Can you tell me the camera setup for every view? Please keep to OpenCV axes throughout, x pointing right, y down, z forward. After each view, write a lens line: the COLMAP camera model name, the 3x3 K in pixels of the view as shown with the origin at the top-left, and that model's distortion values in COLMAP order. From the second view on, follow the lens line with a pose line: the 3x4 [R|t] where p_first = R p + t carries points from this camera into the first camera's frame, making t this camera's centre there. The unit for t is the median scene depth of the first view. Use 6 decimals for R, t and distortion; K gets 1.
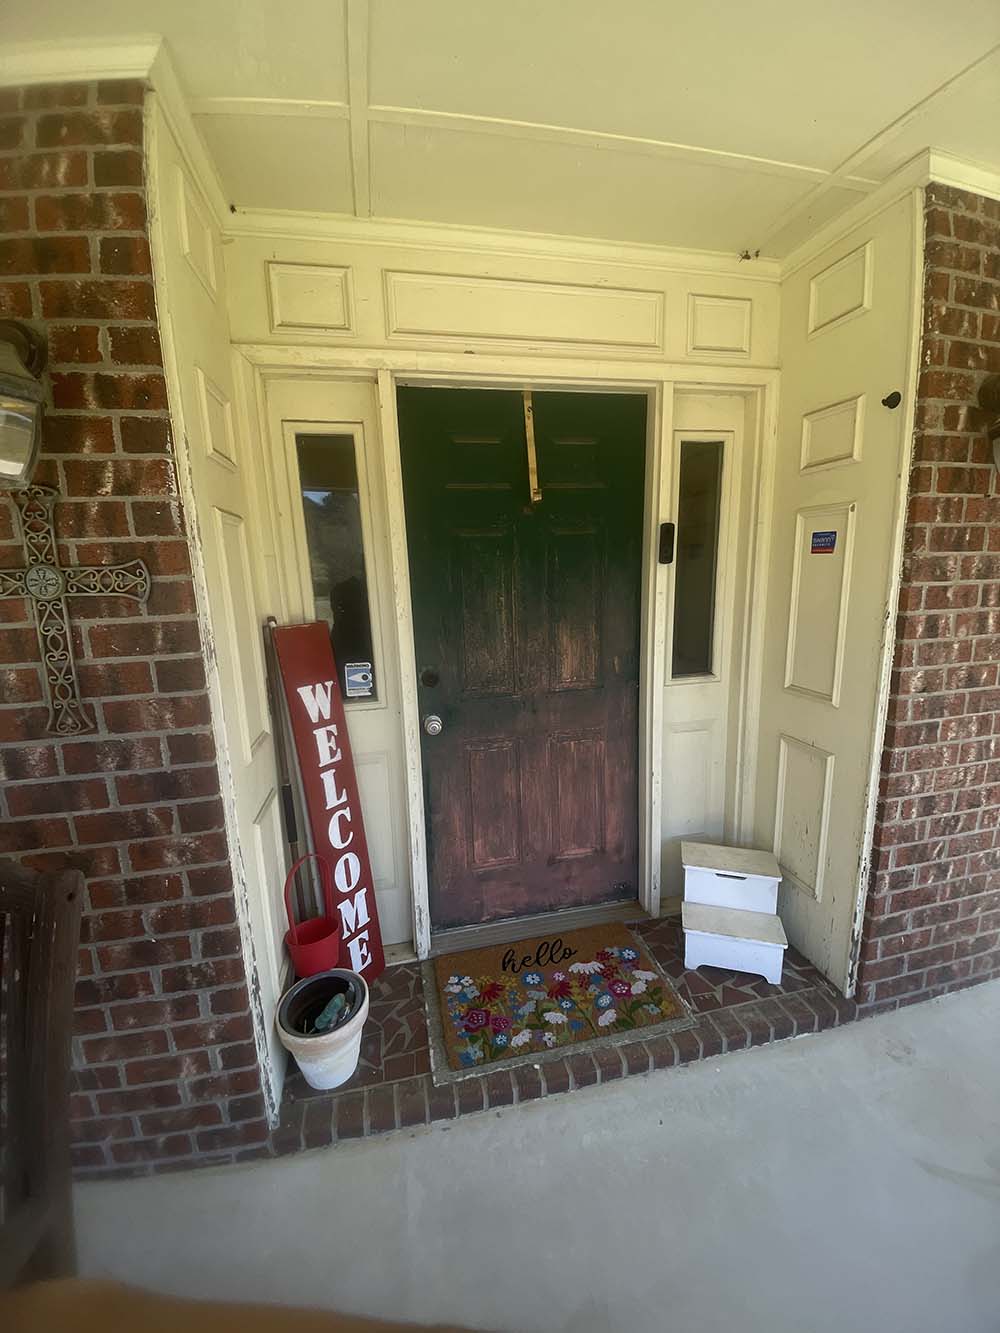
lens RADIAL K [[531.7, 0, 504.0], [0, 531.7, 669.6], [0, 0, 1]] dist [0.038299, -0.038545]
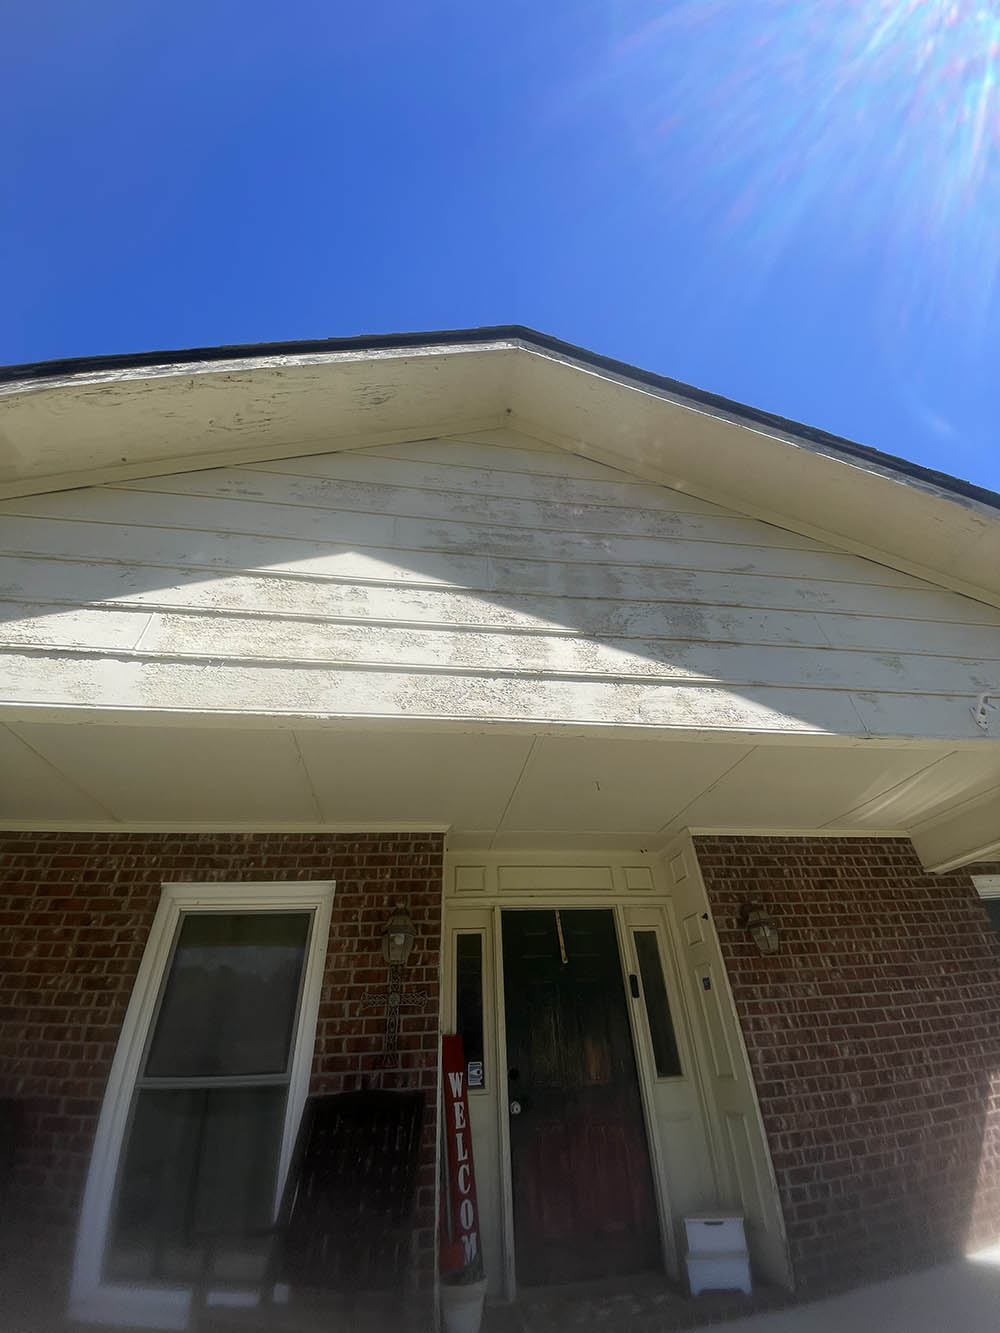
lens RADIAL K [[531.7, 0, 504.0], [0, 531.7, 669.6], [0, 0, 1]] dist [0.038299, -0.038545]
pose [[0.998476, -0.042039, -0.035769, -0.060559], [0.003345, 0.692914, -0.721013, 0.434939], [0.055095, 0.719794, 0.691998, -1.406977]]
